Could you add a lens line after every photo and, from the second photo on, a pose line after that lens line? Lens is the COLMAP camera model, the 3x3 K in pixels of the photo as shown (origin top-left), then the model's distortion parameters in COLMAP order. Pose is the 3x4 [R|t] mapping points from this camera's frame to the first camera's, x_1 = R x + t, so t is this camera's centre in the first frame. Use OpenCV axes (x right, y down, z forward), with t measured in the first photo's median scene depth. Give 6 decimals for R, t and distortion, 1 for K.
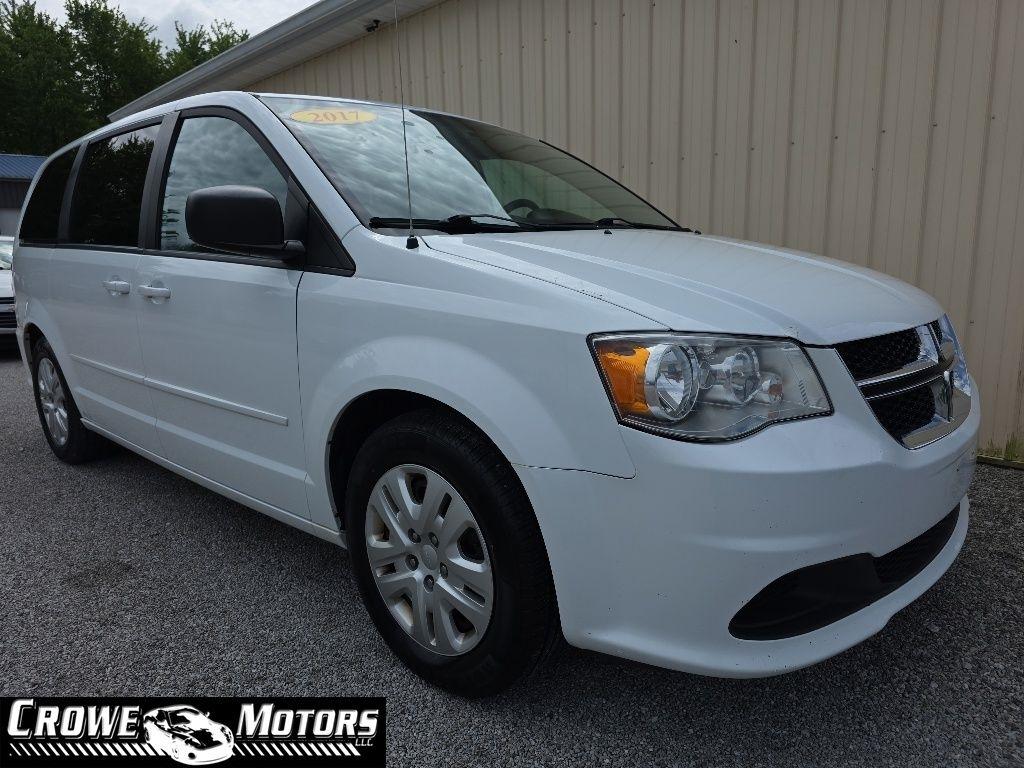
lens RADIAL K [[682.7, 0, 513.8], [0, 682.7, 386.7], [0, 0, 1]] dist [0.044934, -0.014409]
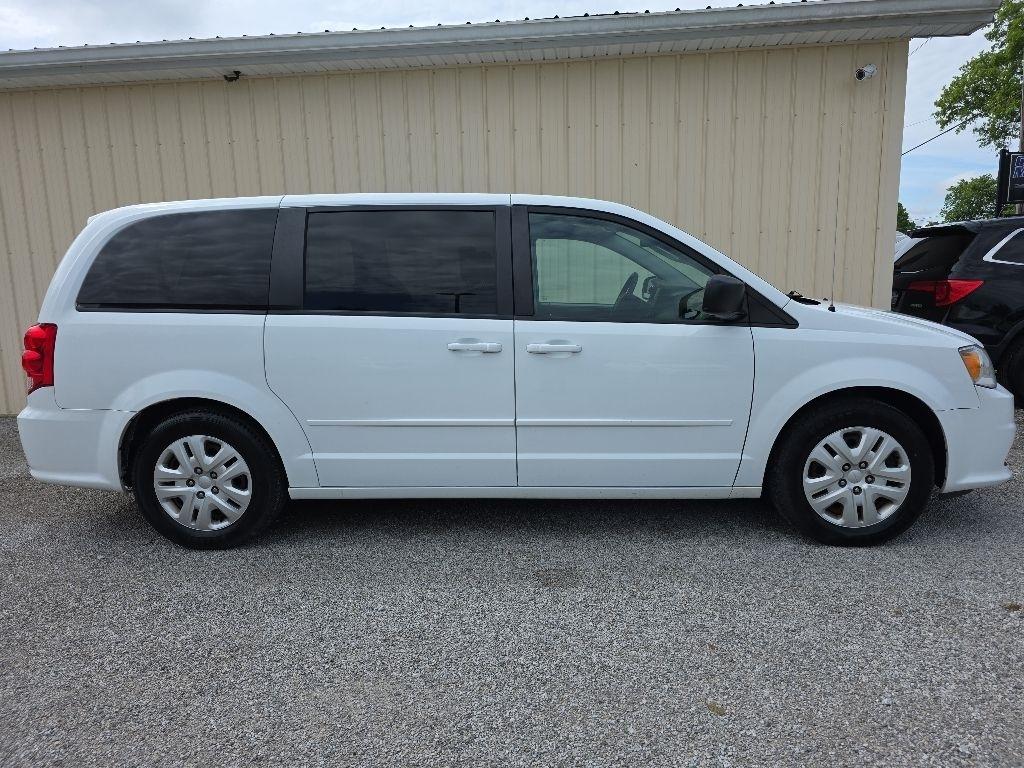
lens RADIAL K [[682.7, 0, 515.4], [0, 682.7, 385.4], [0, 0, 1]] dist [0.044934, -0.014409]
pose [[0.765477, -0.093724, 0.636601, -1.987816], [0.129843, 0.991483, -0.010157, -0.095968], [-0.630226, 0.090433, 0.771127, 0.120650]]
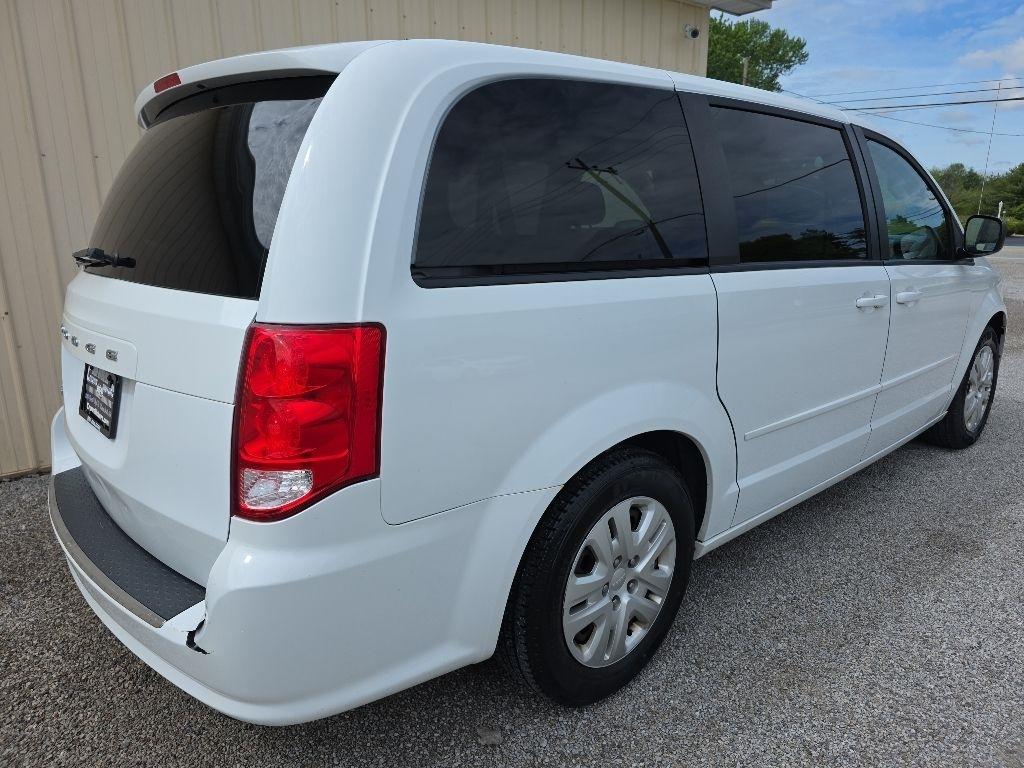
lens RADIAL K [[682.7, 0, 509.7], [0, 682.7, 385.7], [0, 0, 1]] dist [0.044934, -0.014409]
pose [[0.096229, -0.219558, 0.970842, -2.457902], [0.199248, 0.959876, 0.197329, -0.506299], [-0.975213, 0.174449, 0.136114, 2.179599]]
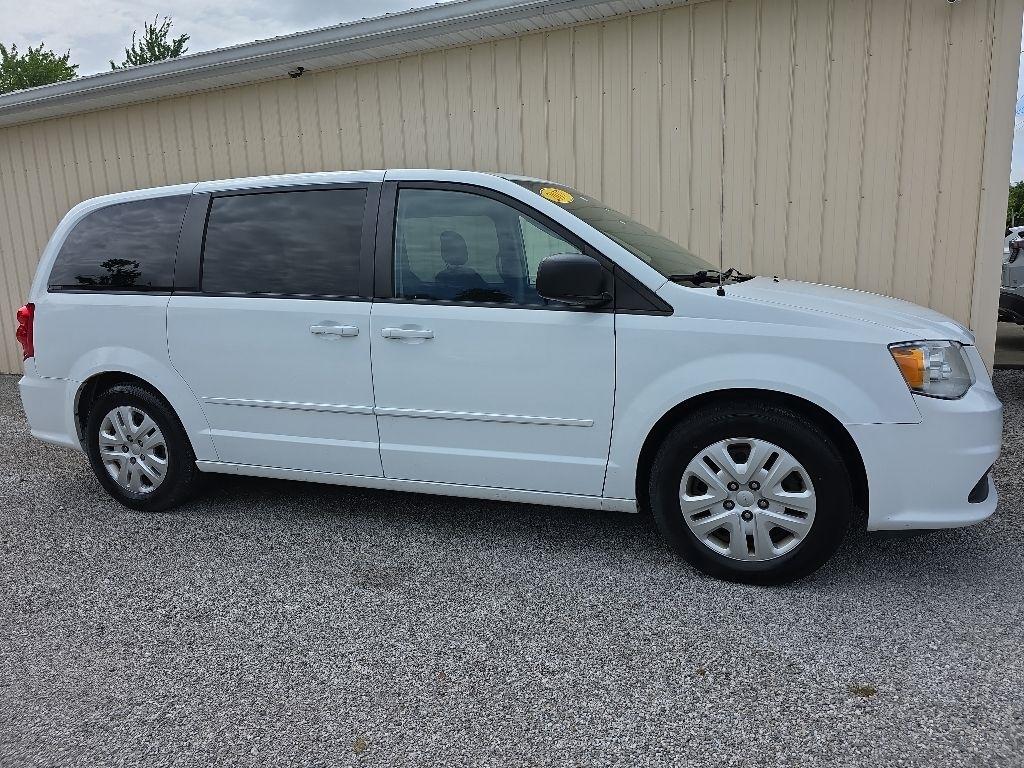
lens RADIAL K [[682.7, 0, 512.5], [0, 682.7, 379.5], [0, 0, 1]] dist [0.044934, -0.014409]
pose [[0.925981, -0.070472, 0.370934, -1.138894], [0.085888, 0.995987, -0.025183, -0.018543], [-0.367671, 0.055178, 0.928318, -0.226055]]
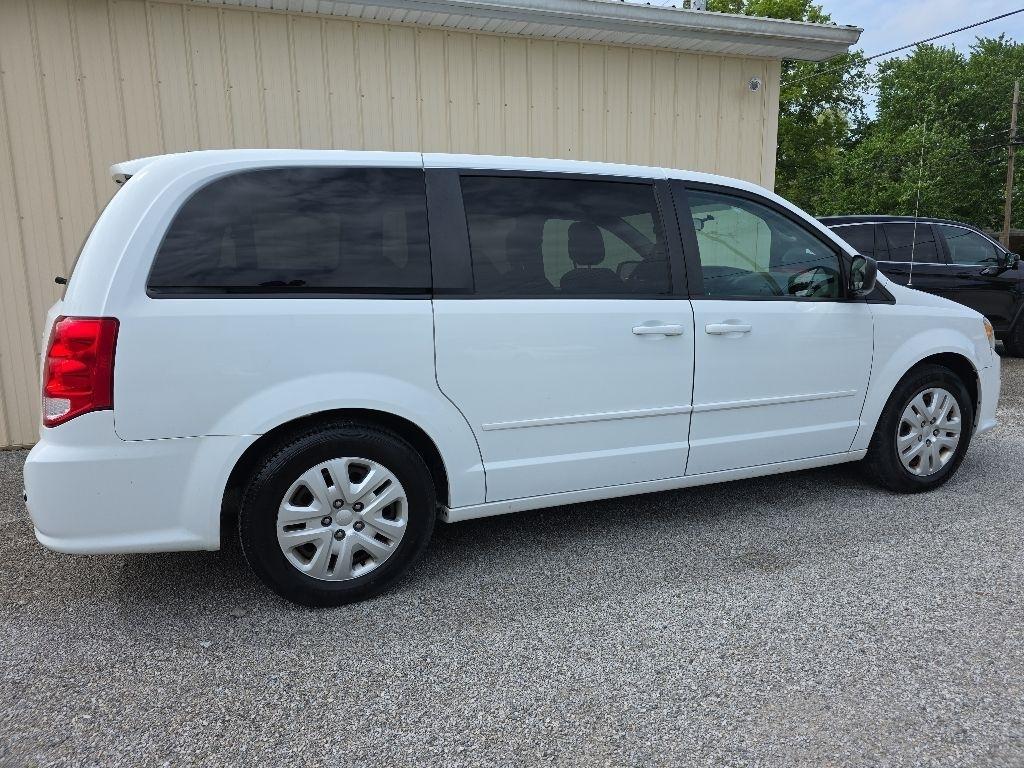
lens RADIAL K [[682.7, 0, 511.5], [0, 682.7, 380.1], [0, 0, 1]] dist [0.044934, -0.014409]
pose [[0.421392, -0.138771, 0.896199, -2.596195], [0.179413, 0.981448, 0.067611, -0.290127], [-0.888954, 0.132299, 0.438471, 1.185387]]
